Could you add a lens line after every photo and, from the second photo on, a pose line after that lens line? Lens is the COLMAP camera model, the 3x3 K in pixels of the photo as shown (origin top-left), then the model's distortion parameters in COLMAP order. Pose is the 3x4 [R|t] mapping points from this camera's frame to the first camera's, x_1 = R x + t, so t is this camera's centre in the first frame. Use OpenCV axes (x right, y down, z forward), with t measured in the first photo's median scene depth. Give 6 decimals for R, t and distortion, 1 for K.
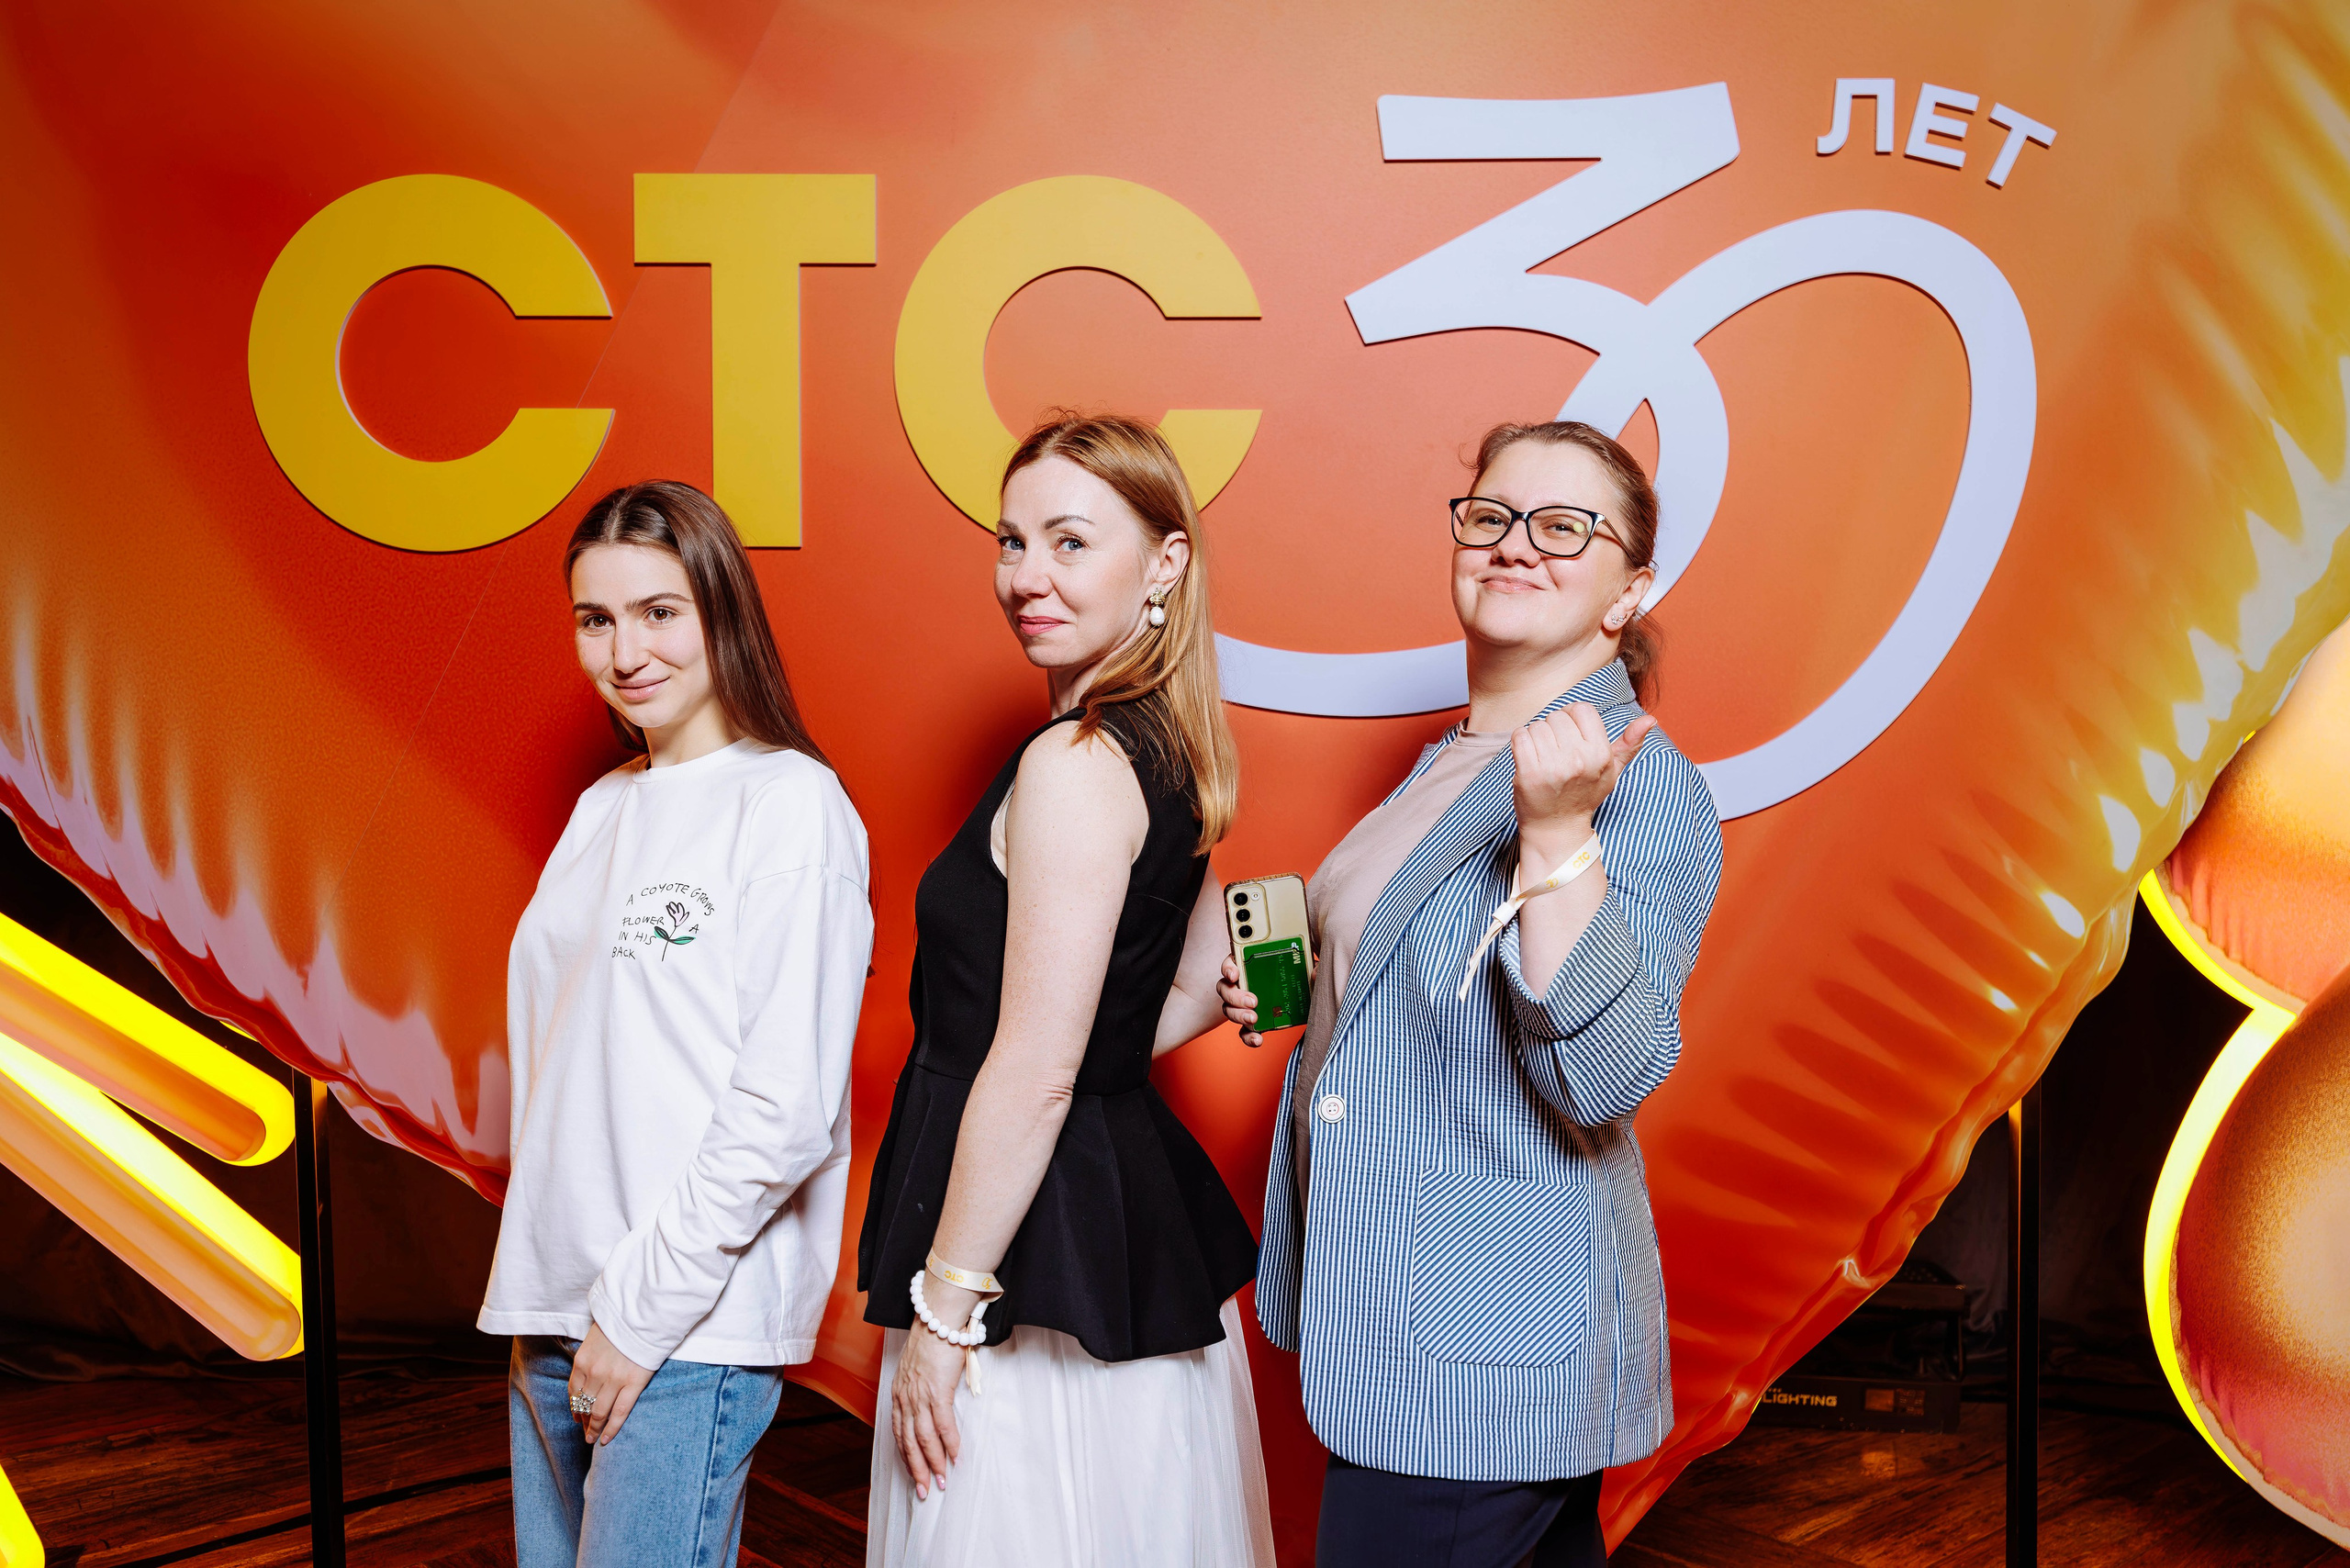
lens RADIAL K [[2239.3, 0, 1217.8], [0, 2239.3, 841.1], [0, 0, 1]] dist [0.001968, 0.000000]
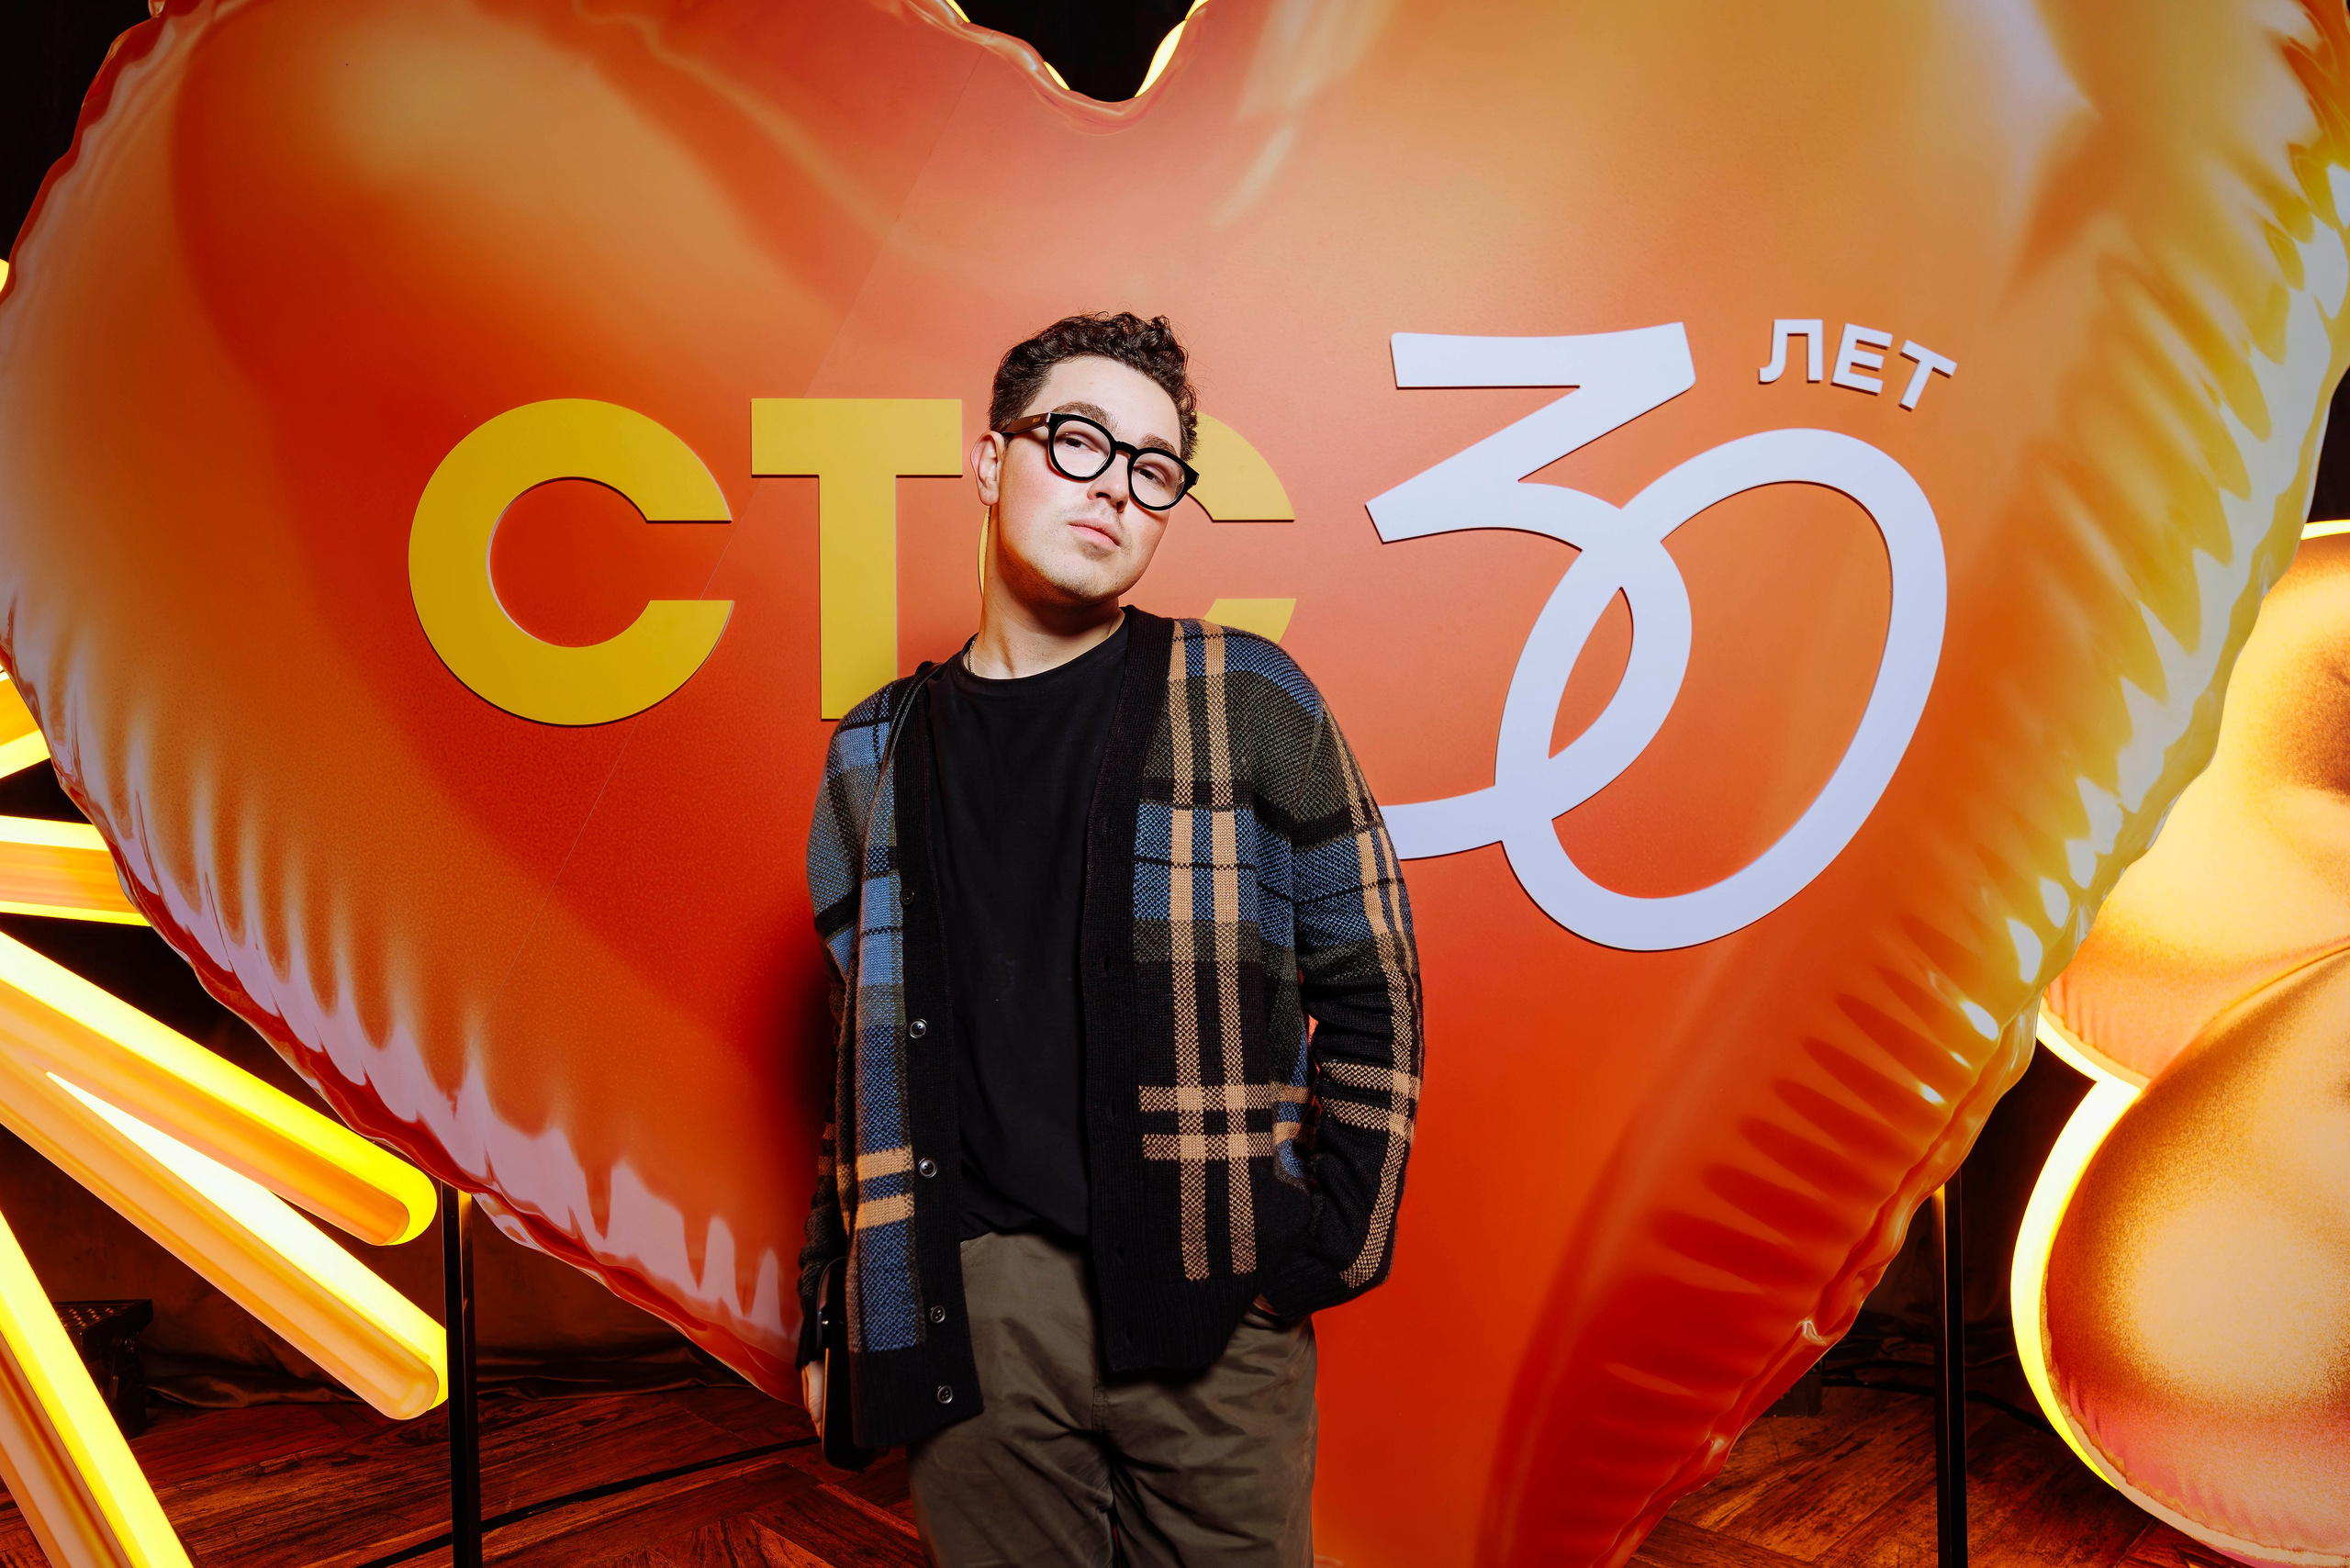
lens RADIAL K [[1678.1, 0, 1186.2], [0, 1678.1, 801.8], [0, 0, 1]] dist [0.008869, -0.008568]
pose [[0.998788, -0.011072, 0.047954, -0.079278], [0.013345, 0.998789, -0.047346, -0.045299], [-0.047372, 0.047929, 0.997727, 0.132673]]
